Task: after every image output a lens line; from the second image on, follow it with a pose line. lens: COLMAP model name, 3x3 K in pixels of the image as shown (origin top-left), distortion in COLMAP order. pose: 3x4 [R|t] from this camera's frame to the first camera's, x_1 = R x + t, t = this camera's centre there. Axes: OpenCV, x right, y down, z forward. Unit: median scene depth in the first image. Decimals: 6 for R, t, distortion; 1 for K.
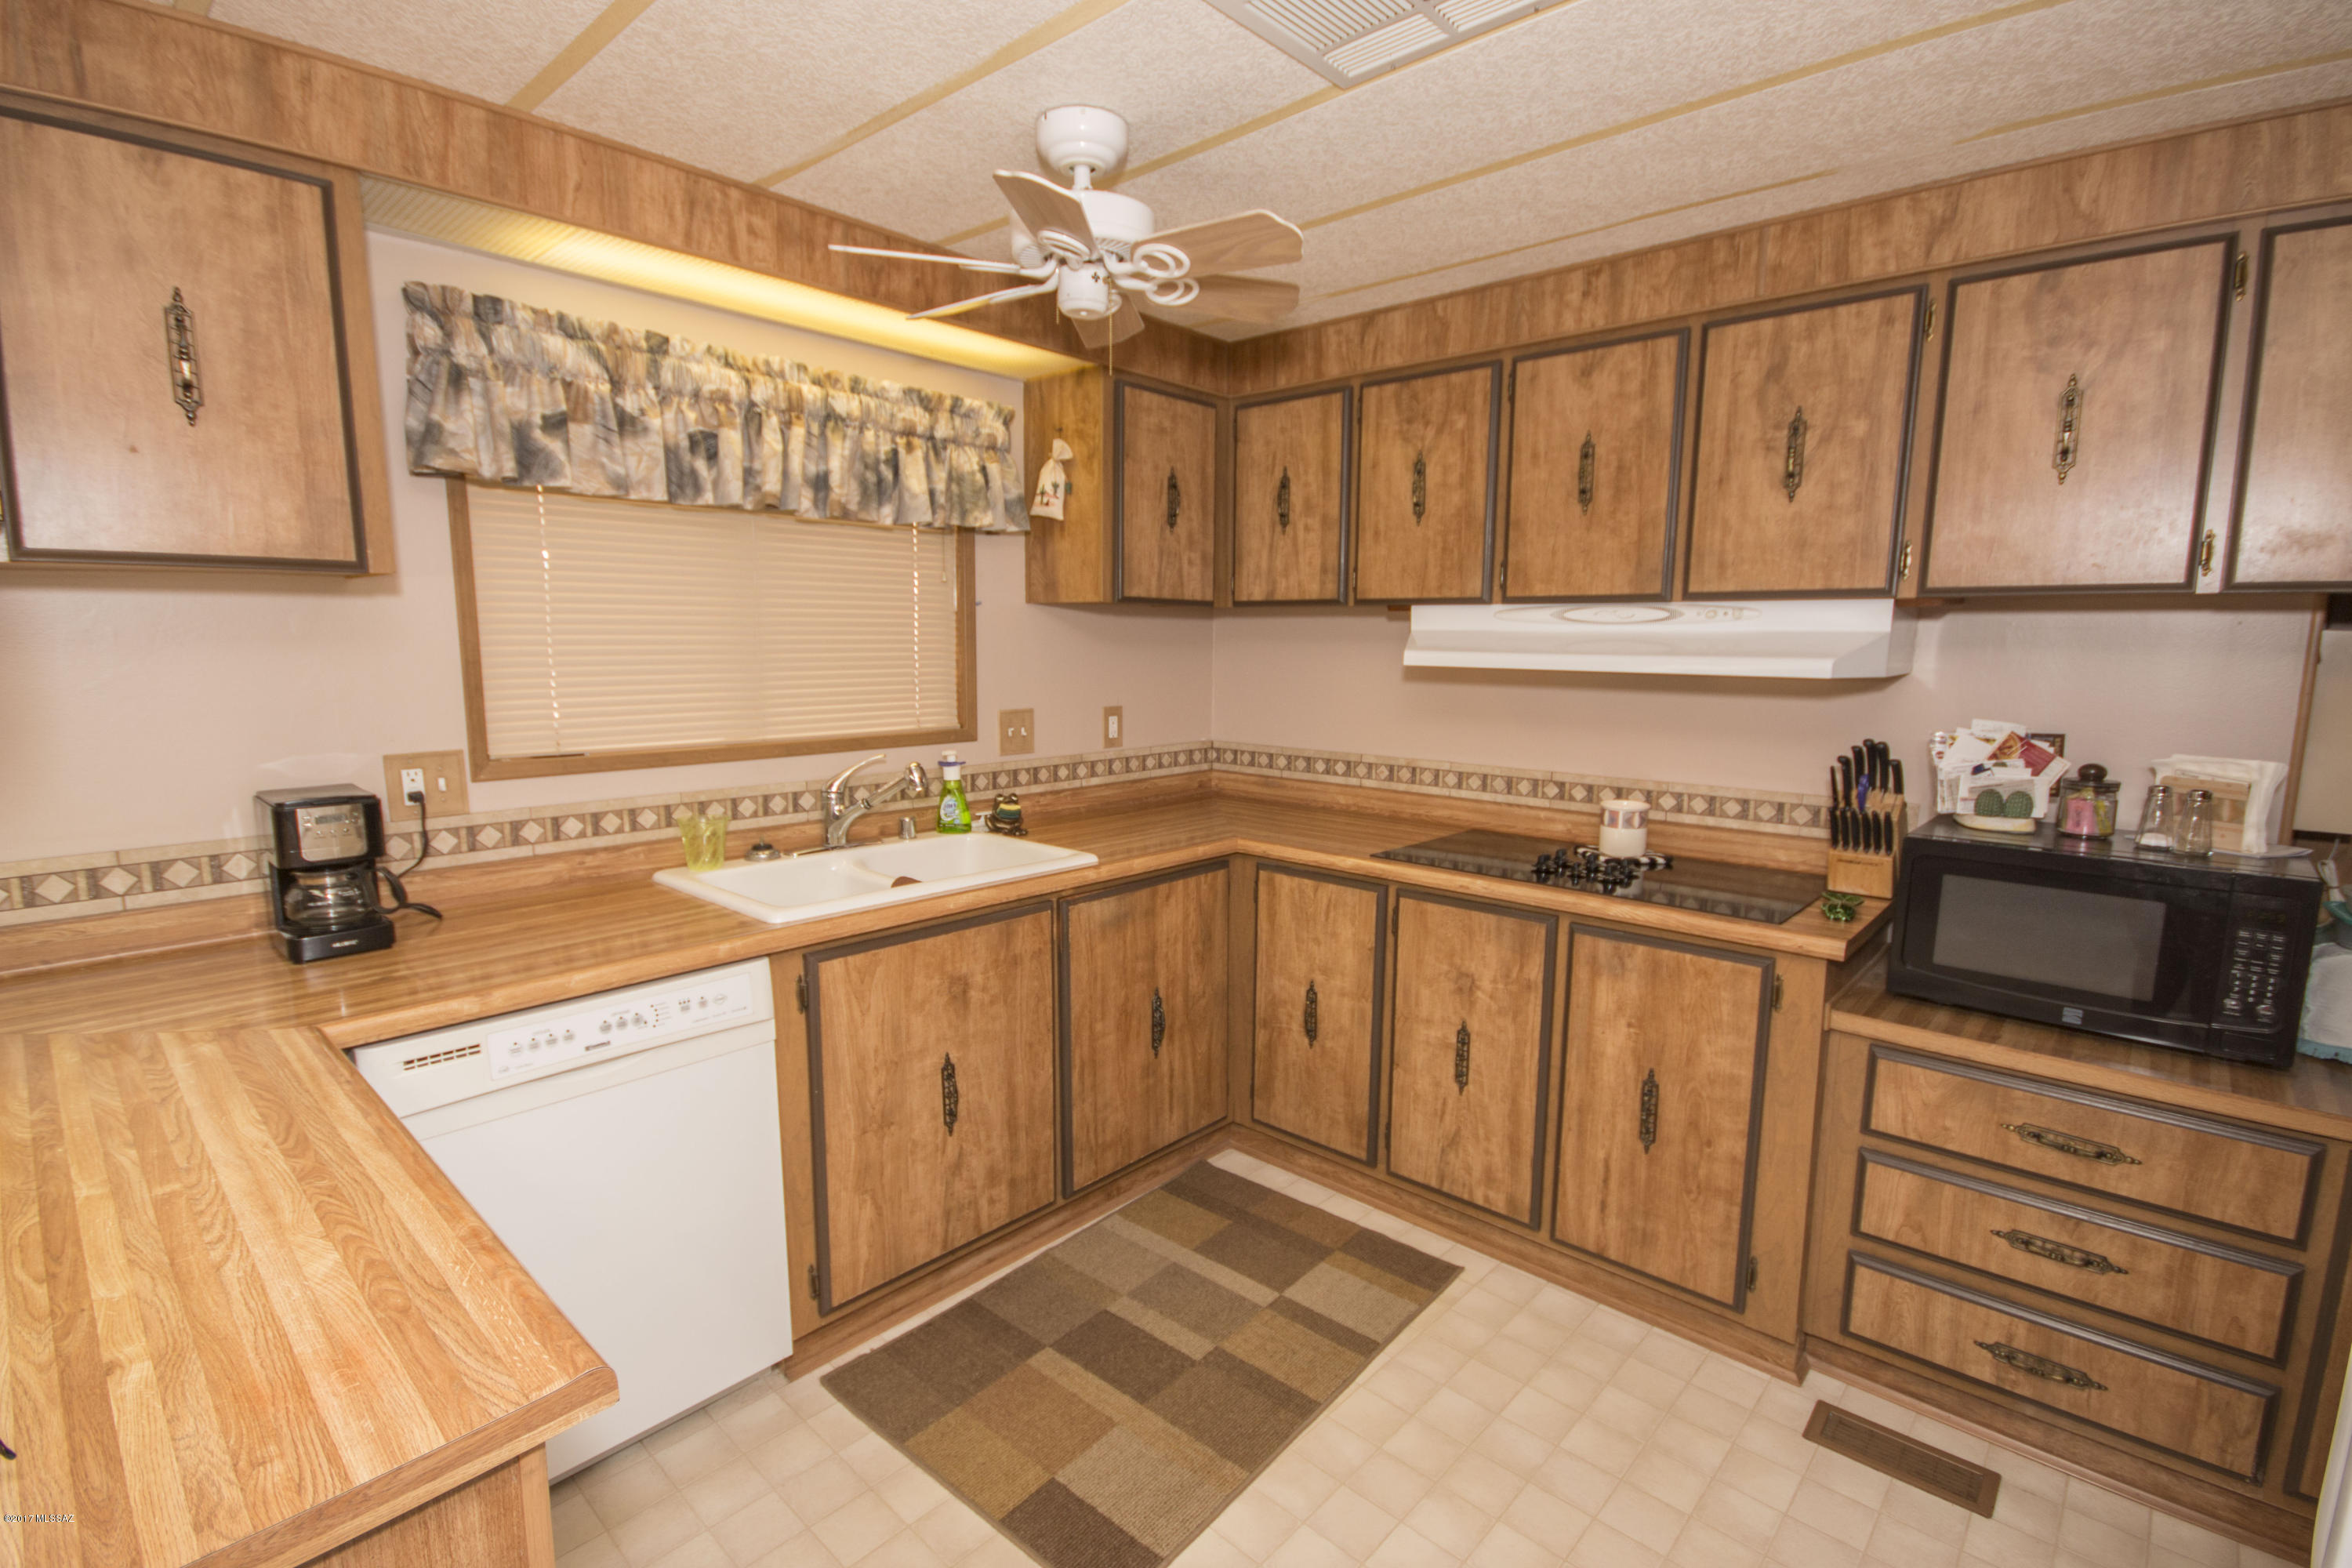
lens RADIAL K [[1074.1, 0, 1181.8], [0, 1074.1, 797.9], [0, 0, 1]] dist [0.001276, -0.005921]
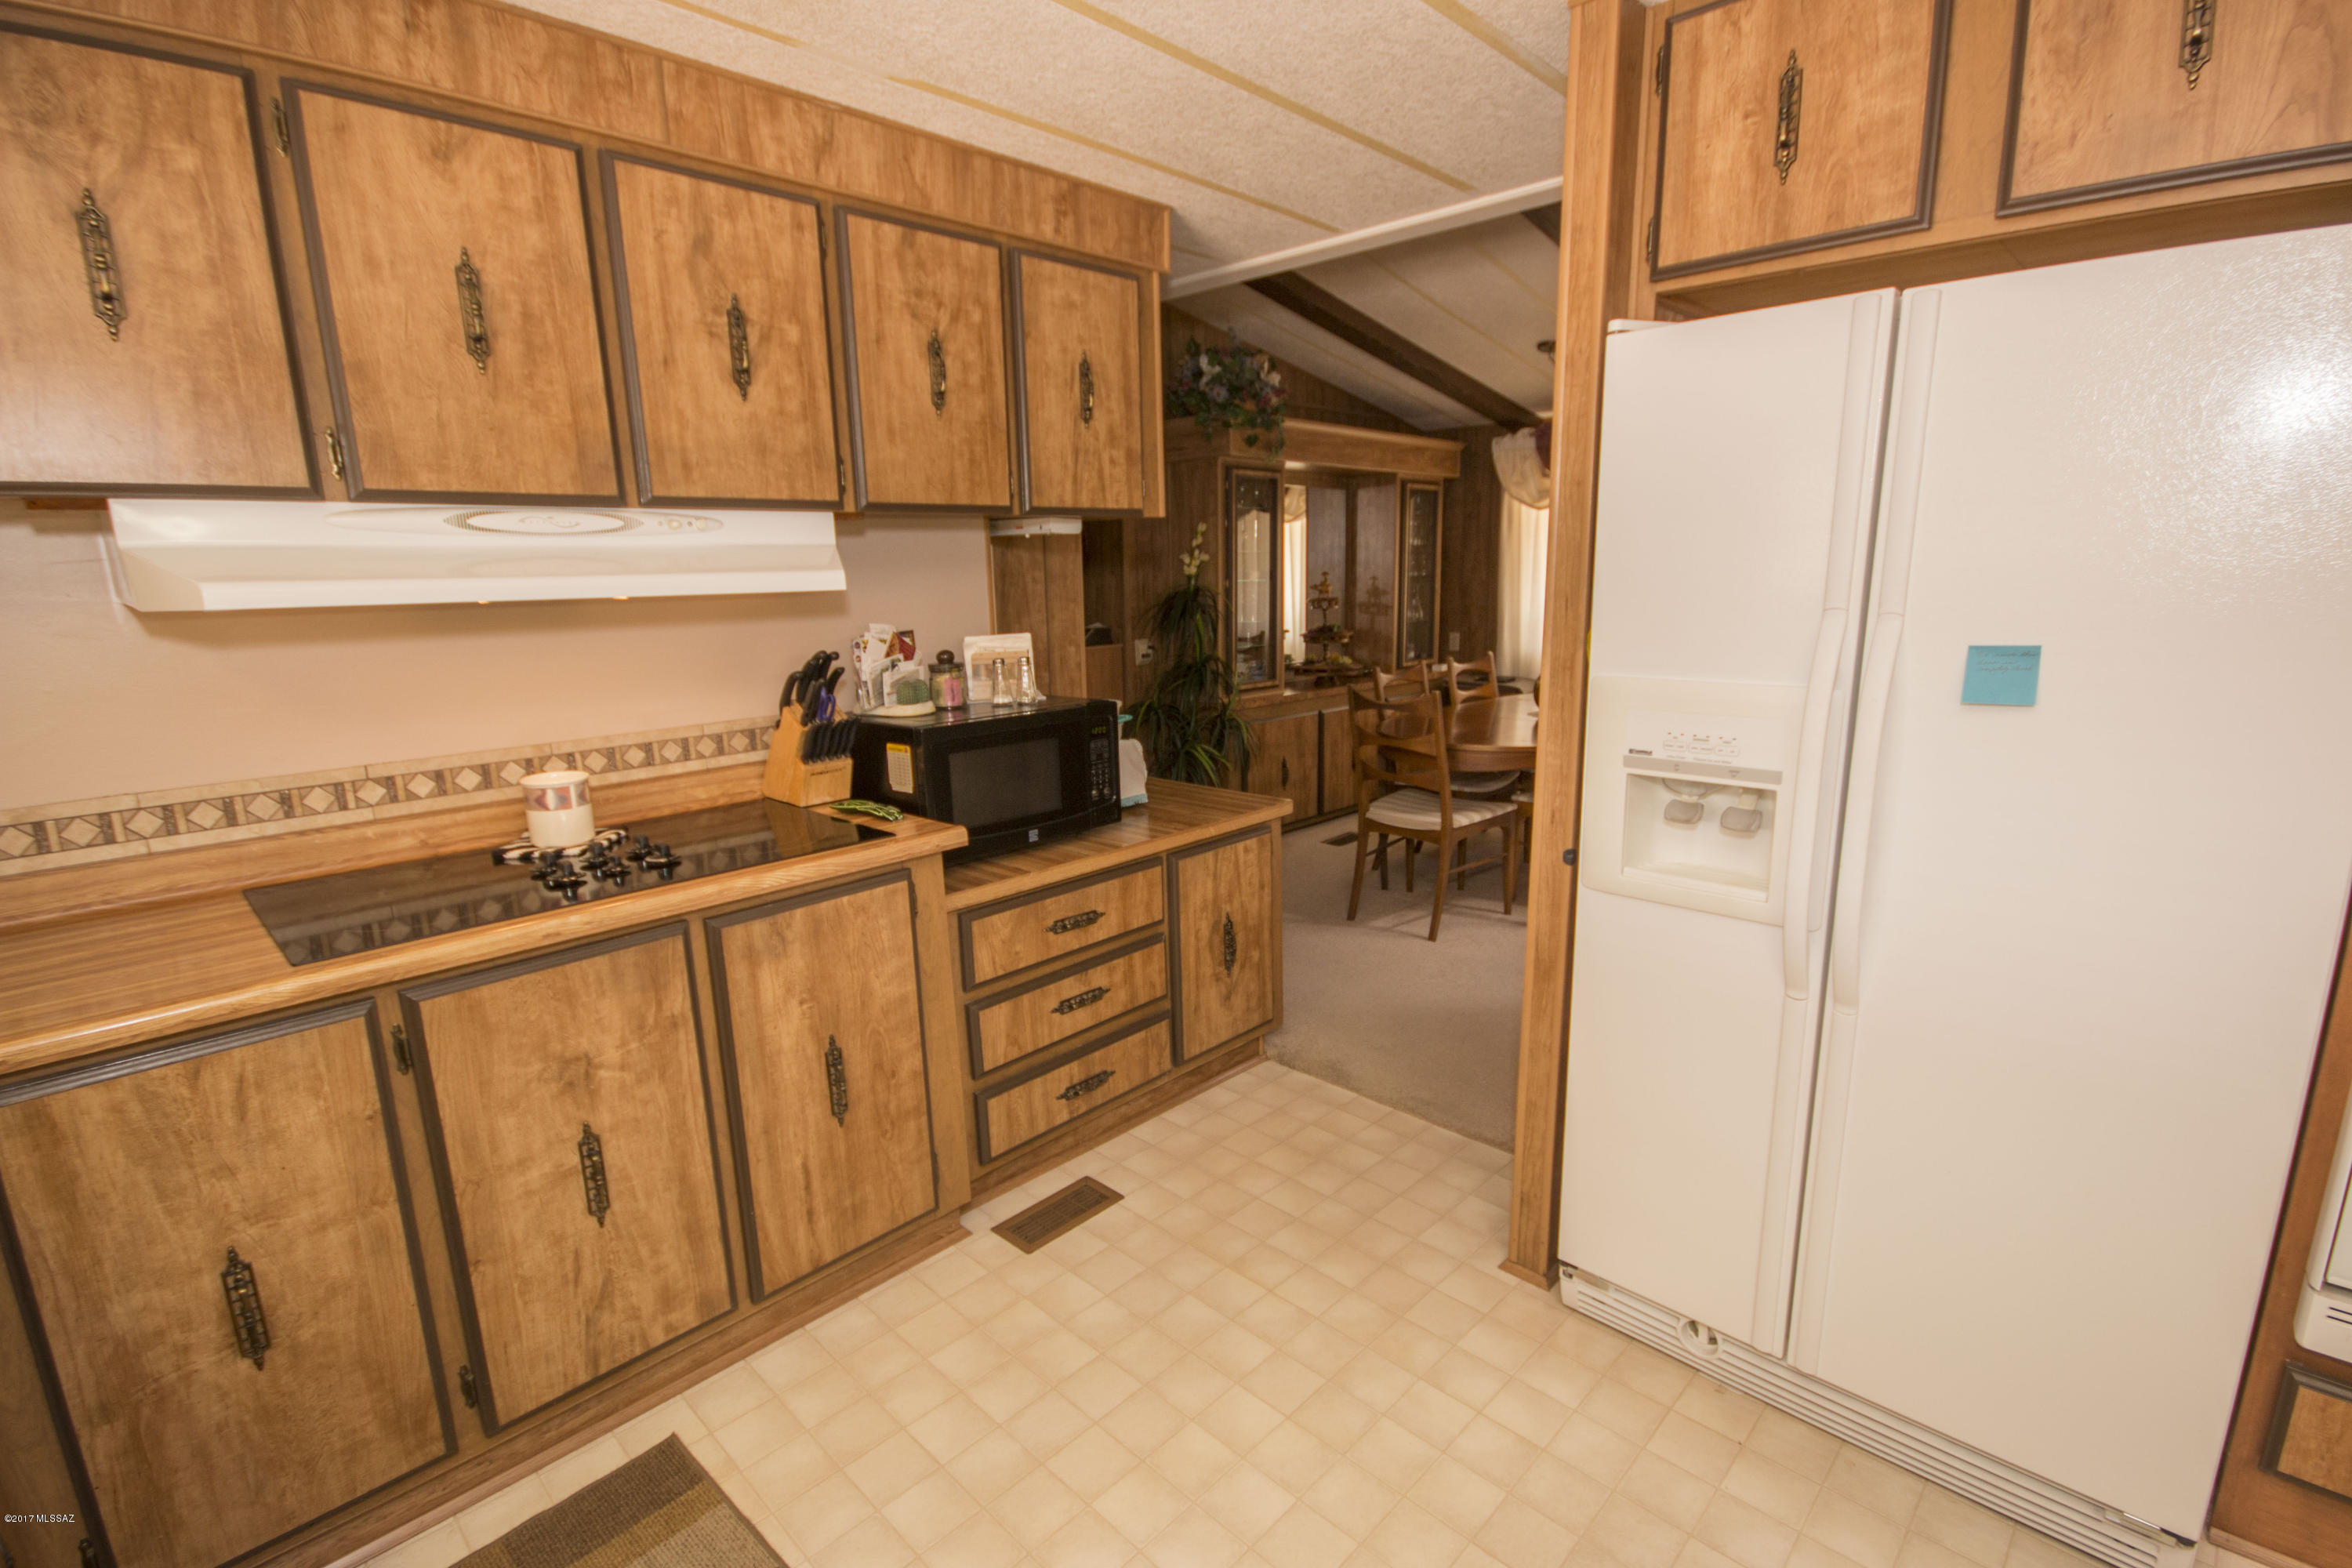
lens RADIAL K [[1074.1, 0, 1181.8], [0, 1074.1, 797.9], [0, 0, 1]] dist [0.001276, -0.005921]
pose [[0.027369, -0.218664, 0.975416, -0.383430], [0.171271, 0.962379, 0.210935, -0.077374], [-0.984844, 0.161287, 0.063790, 0.617313]]
